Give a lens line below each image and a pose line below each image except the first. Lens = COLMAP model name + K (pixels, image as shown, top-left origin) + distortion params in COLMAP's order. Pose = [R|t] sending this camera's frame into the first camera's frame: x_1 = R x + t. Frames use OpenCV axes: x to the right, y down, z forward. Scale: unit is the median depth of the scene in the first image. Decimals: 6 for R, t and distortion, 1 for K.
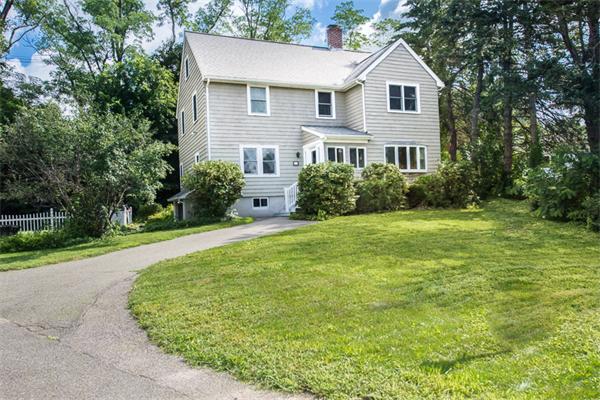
lens RADIAL K [[687.8, 0, 300.0], [0, 687.8, 200.0], [0, 0, 1]] dist [-0.013477, -0.010002]
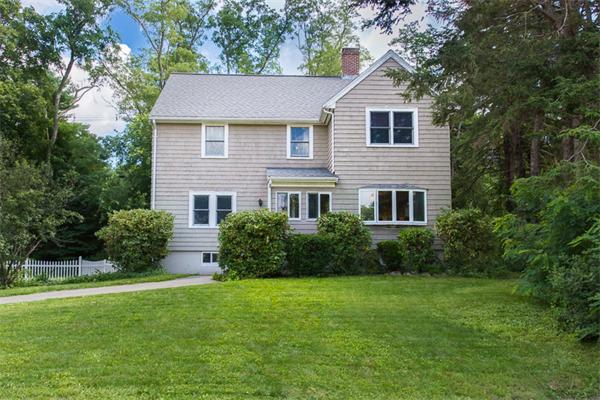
lens RADIAL K [[687.8, 0, 300.0], [0, 687.8, 200.0], [0, 0, 1]] dist [-0.013477, -0.010002]
pose [[0.846104, -0.009465, -0.532934, 0.482458], [-0.034295, 0.996804, -0.072151, -0.009850], [0.531914, 0.079324, 0.843075, 0.316326]]
